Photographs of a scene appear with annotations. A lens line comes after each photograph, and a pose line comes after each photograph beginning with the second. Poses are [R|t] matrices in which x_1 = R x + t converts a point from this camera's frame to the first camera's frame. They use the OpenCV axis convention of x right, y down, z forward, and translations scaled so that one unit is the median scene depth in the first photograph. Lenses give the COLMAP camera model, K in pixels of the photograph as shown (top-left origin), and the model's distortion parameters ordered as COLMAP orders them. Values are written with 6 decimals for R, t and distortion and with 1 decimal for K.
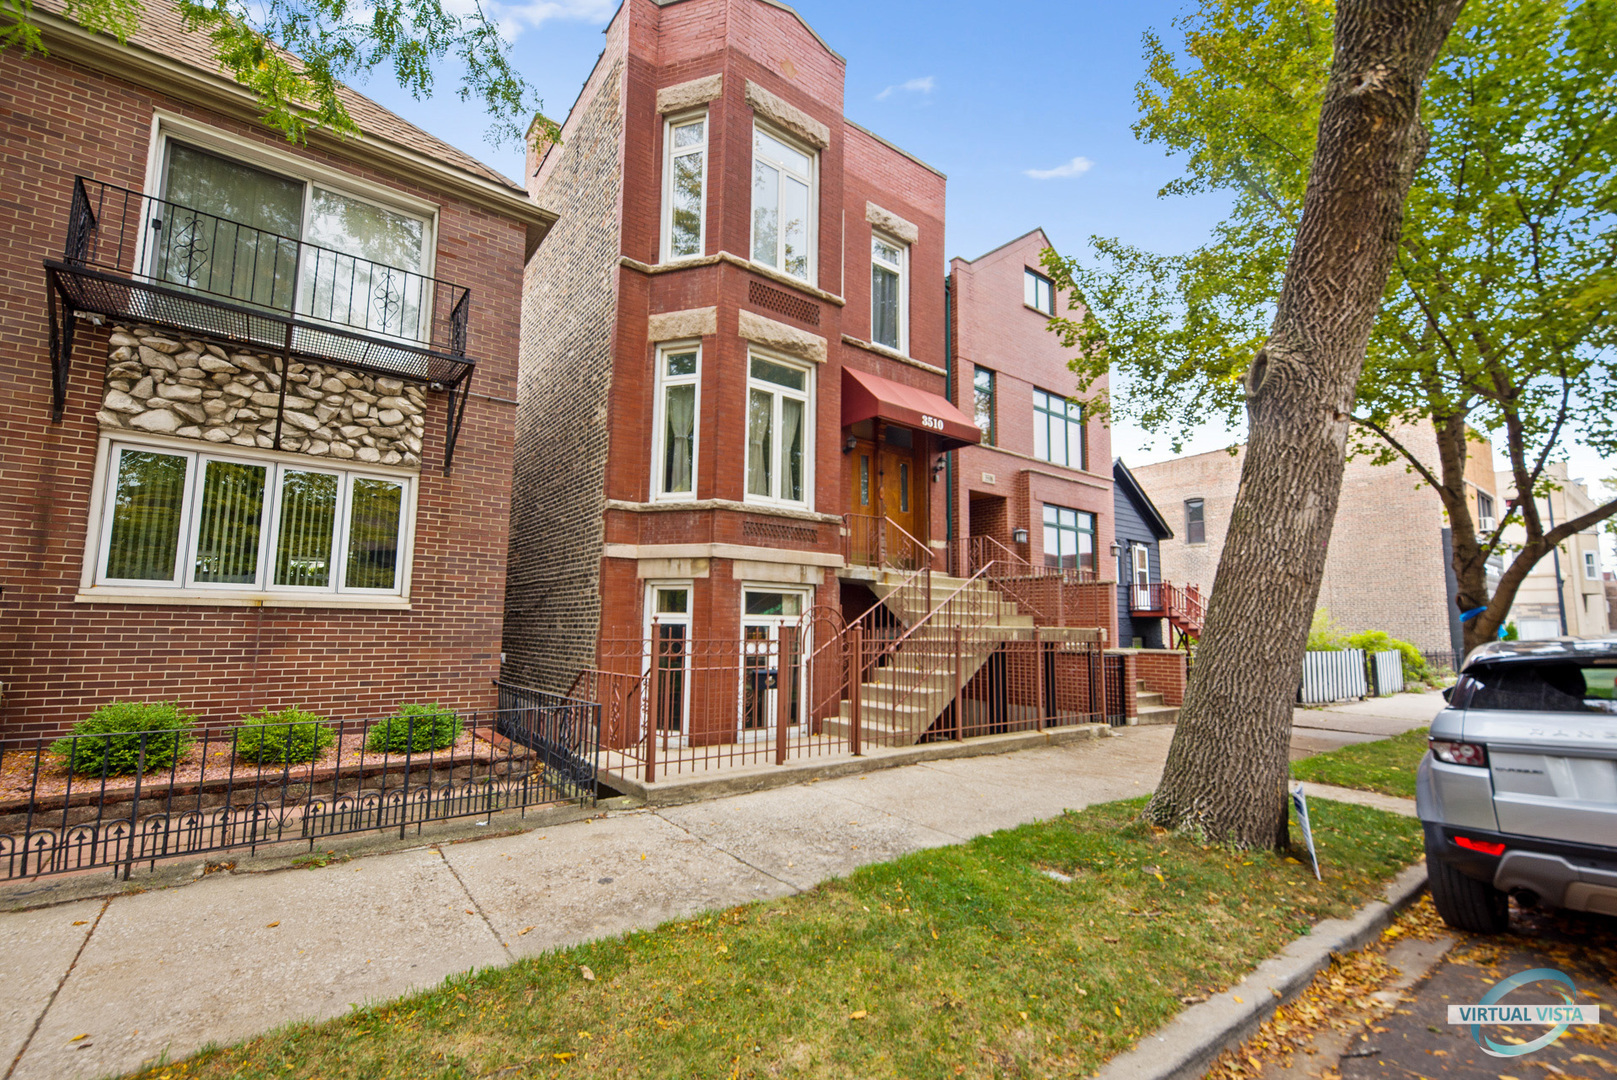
lens RADIAL K [[662.6, 0, 801.6], [0, 662.6, 550.5], [0, 0, 1]] dist [0.010171, -0.000130]
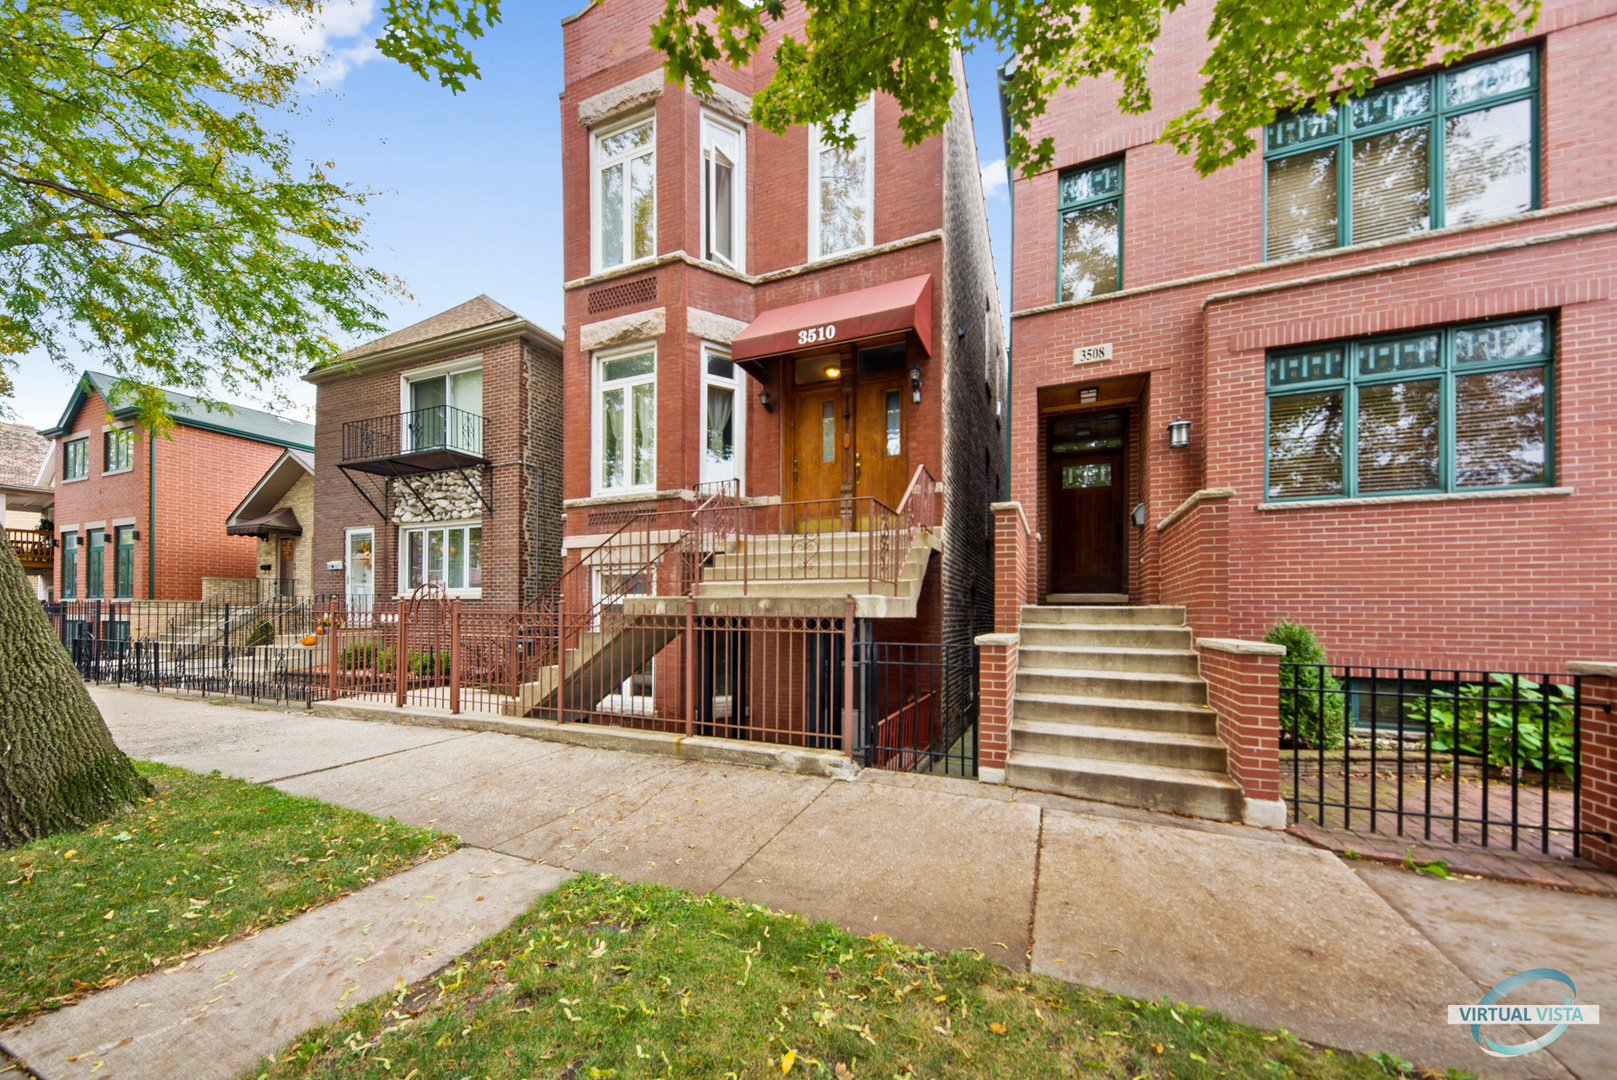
lens RADIAL K [[573.8, 0, 798.0], [0, 573.8, 607.7], [0, 0, 1]] dist [0.011418, 0.000087]
pose [[0.511489, -0.017227, -0.859117, 0.887921], [0.100521, 0.994134, 0.039913, 0.105683], [0.853390, -0.106775, 0.510220, 0.727878]]
